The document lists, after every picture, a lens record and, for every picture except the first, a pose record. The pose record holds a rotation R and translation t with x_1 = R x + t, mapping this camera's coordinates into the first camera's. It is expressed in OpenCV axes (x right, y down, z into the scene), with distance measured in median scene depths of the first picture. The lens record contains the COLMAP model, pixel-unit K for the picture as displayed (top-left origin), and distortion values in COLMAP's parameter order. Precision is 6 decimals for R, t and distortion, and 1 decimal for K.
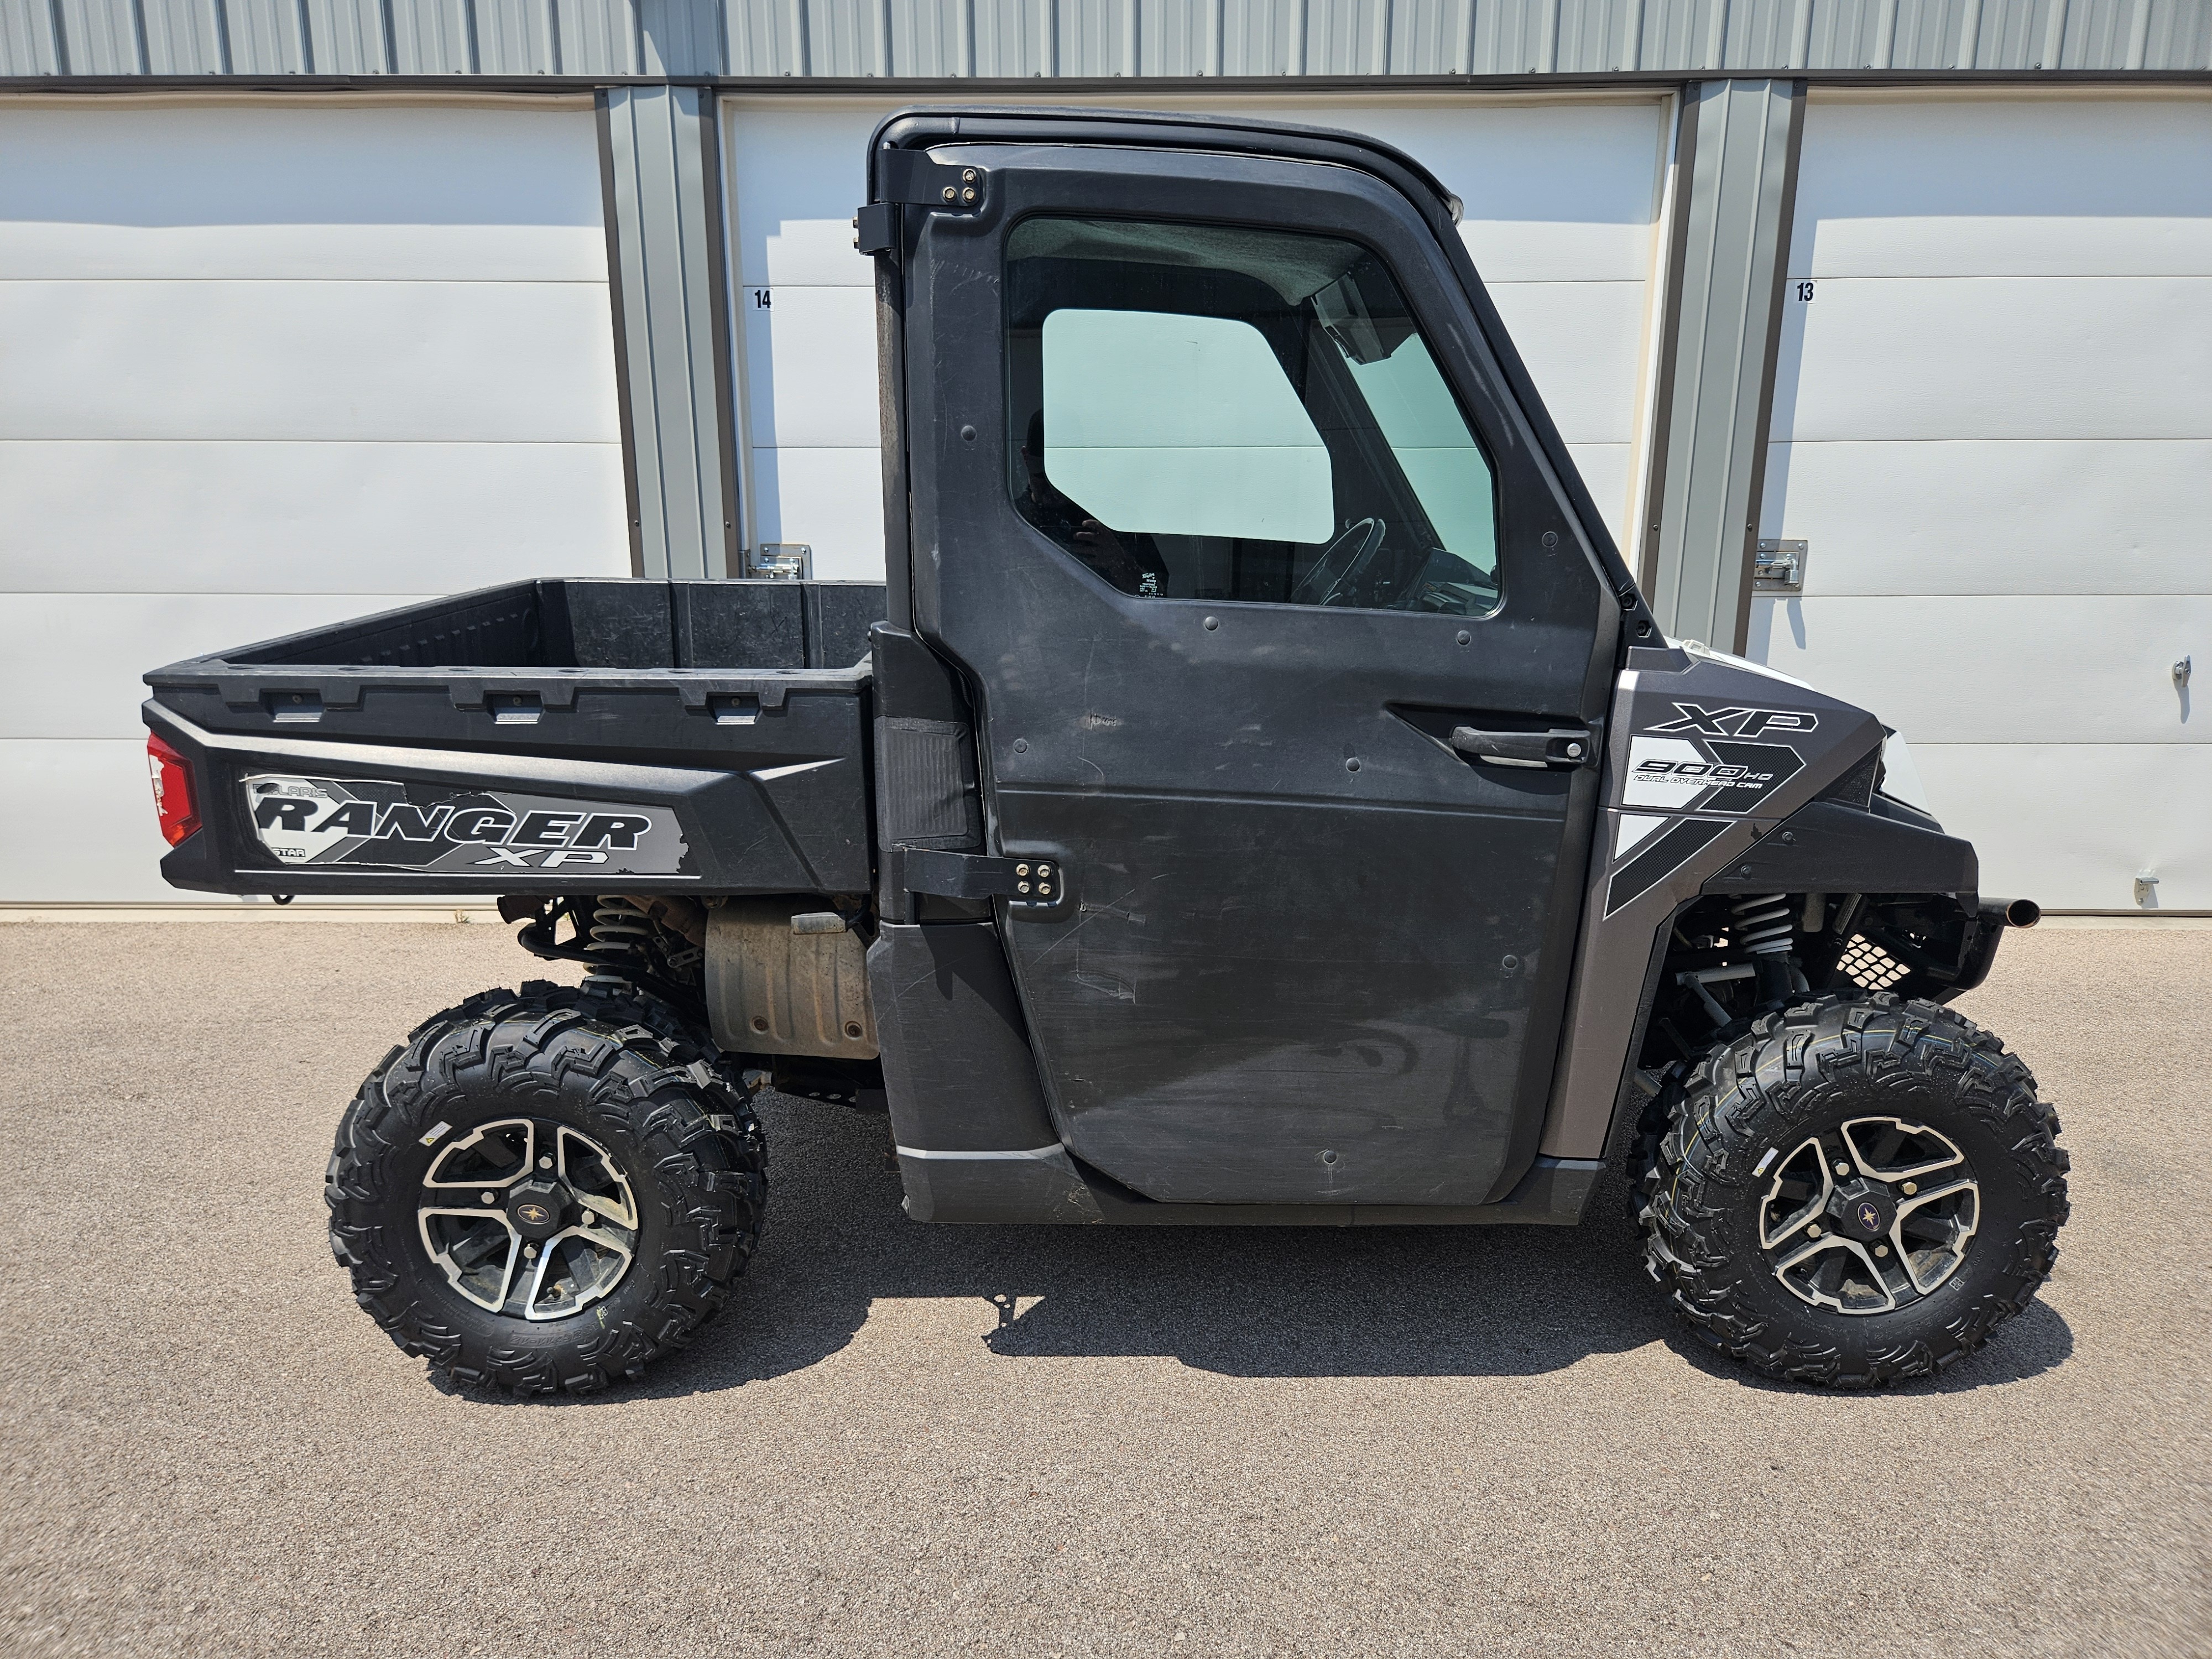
lens RADIAL K [[1490.9, 0, 1095.3], [0, 1490.9, 820.1], [0, 0, 1]] dist [0.063488, -0.067046]
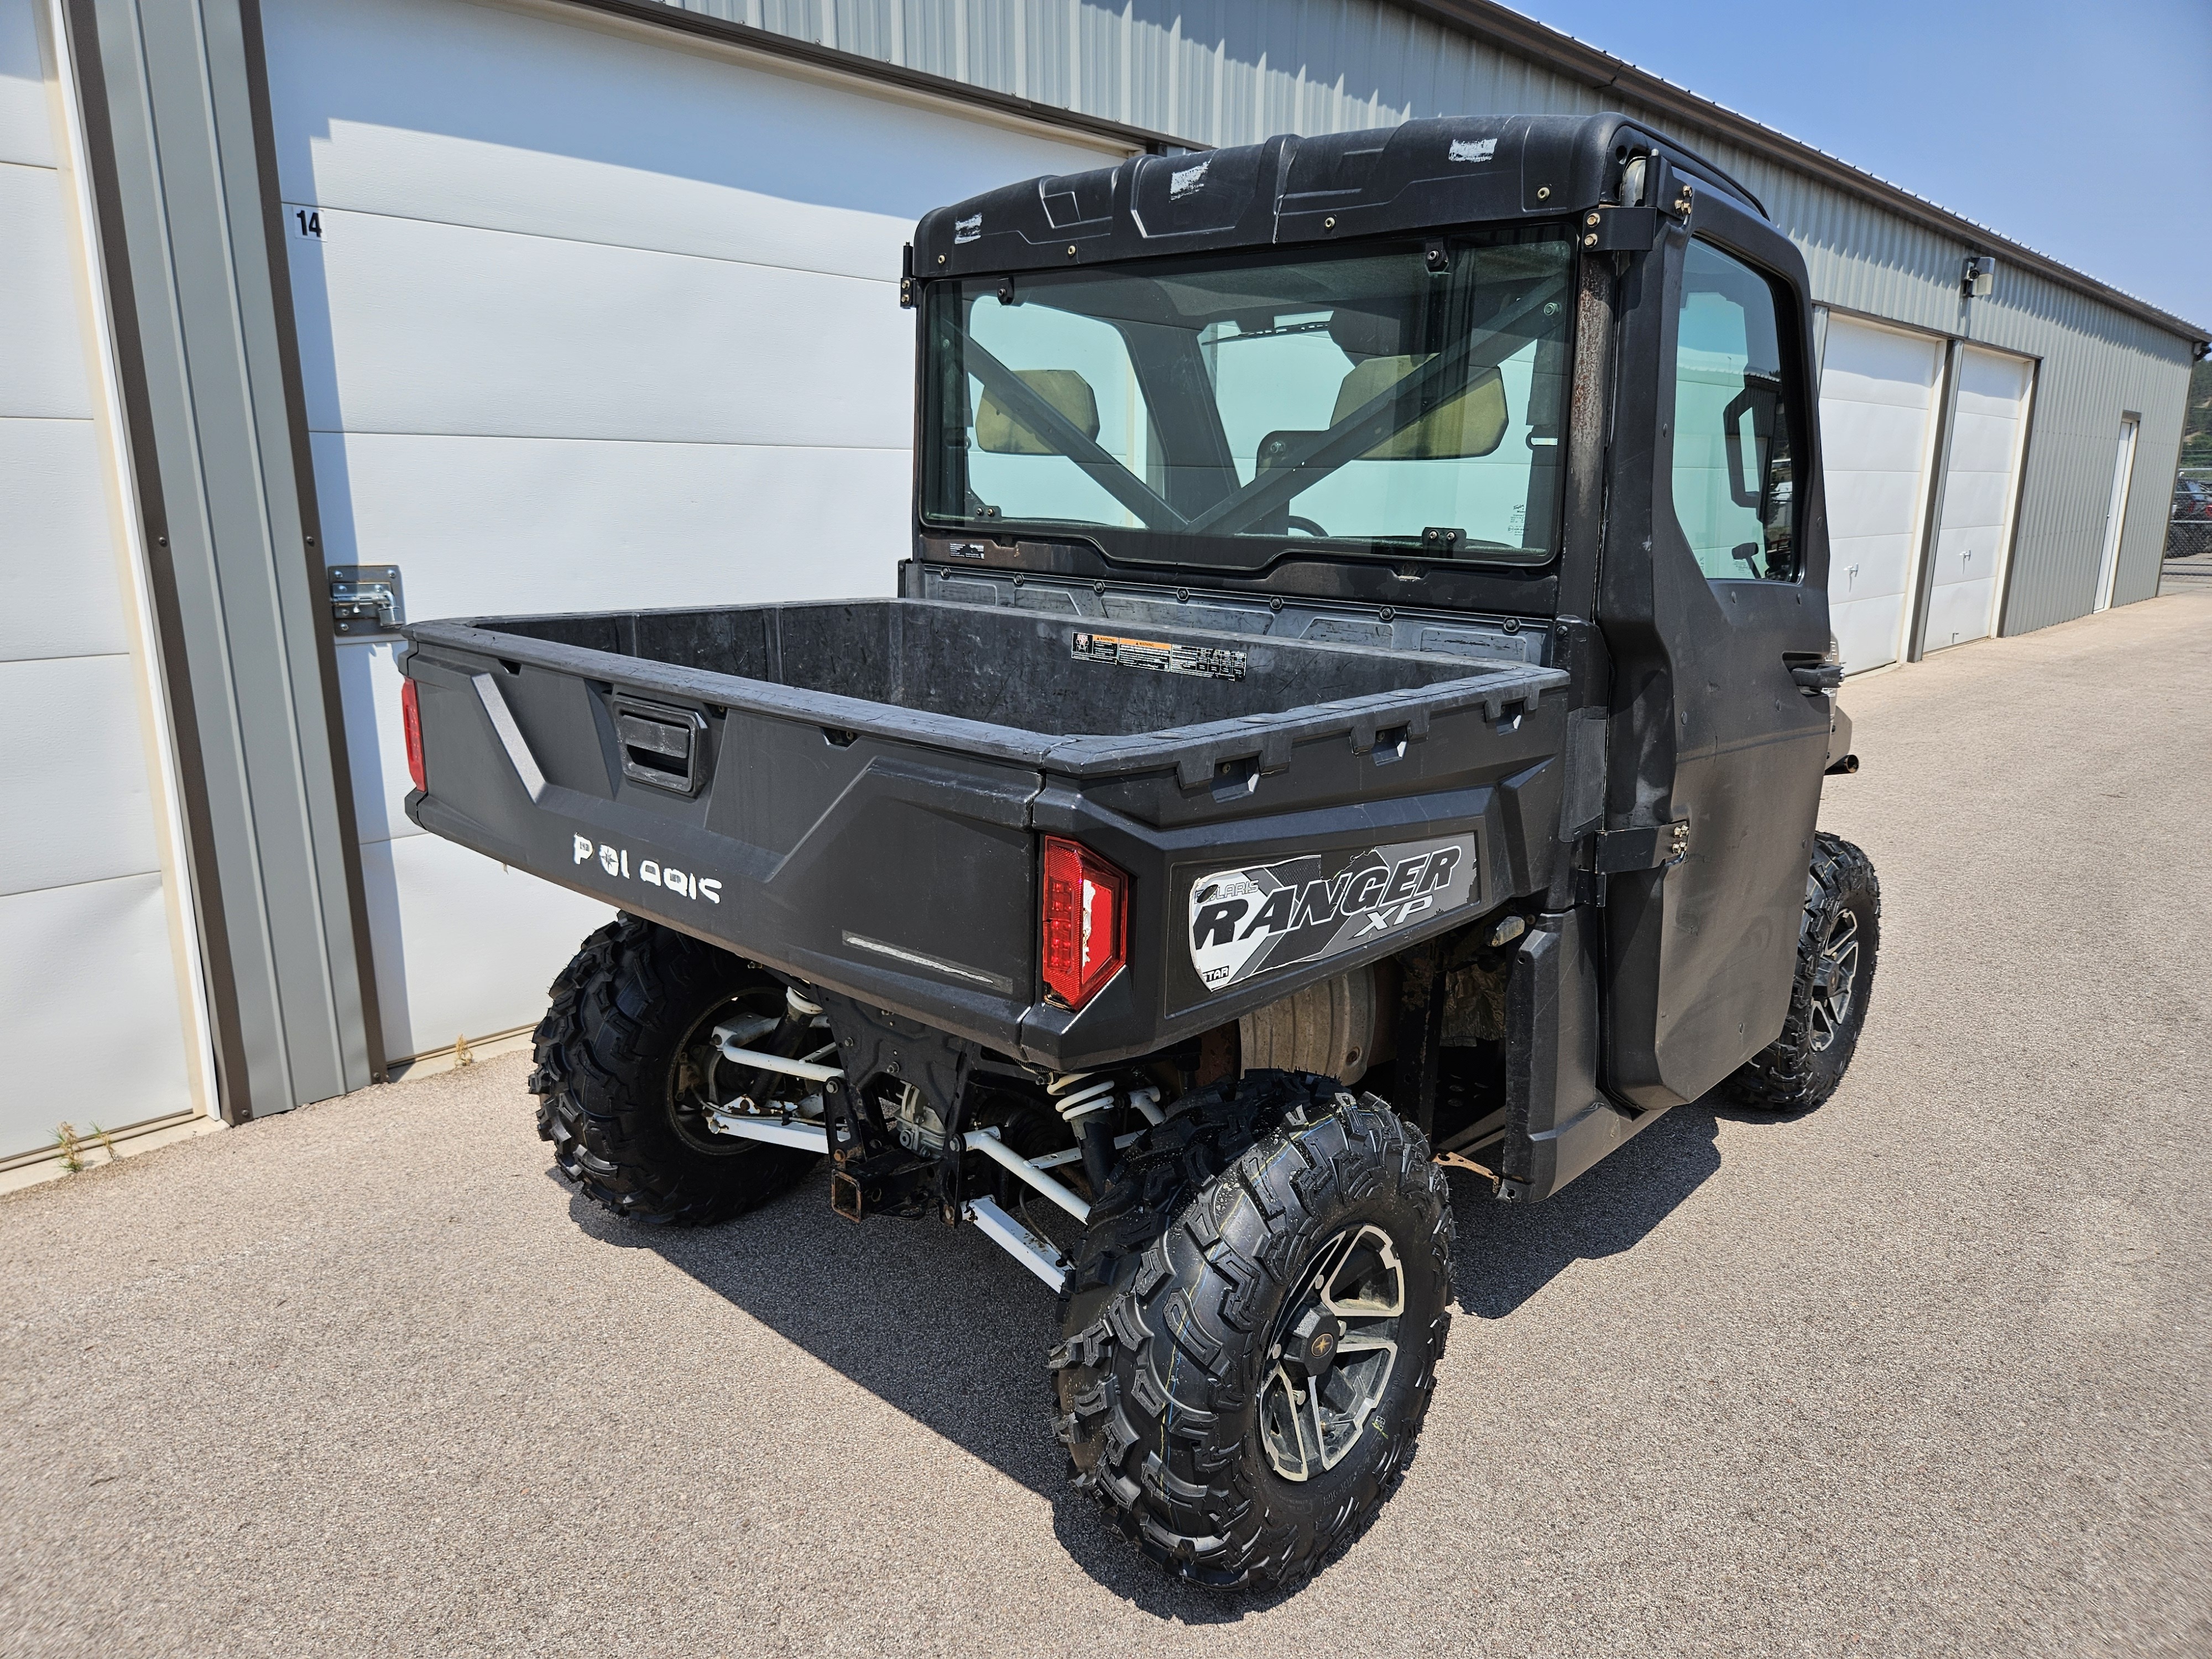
lens RADIAL K [[1488.7, 0, 1099.2], [0, 1488.7, 841.2], [0, 0, 1]] dist [0.069880, -0.092506]
pose [[0.670908, -0.166354, 0.722640, -1.093821], [0.161395, 0.983908, 0.076658, -0.109479], [-0.723764, 0.065200, 0.686961, 0.530486]]
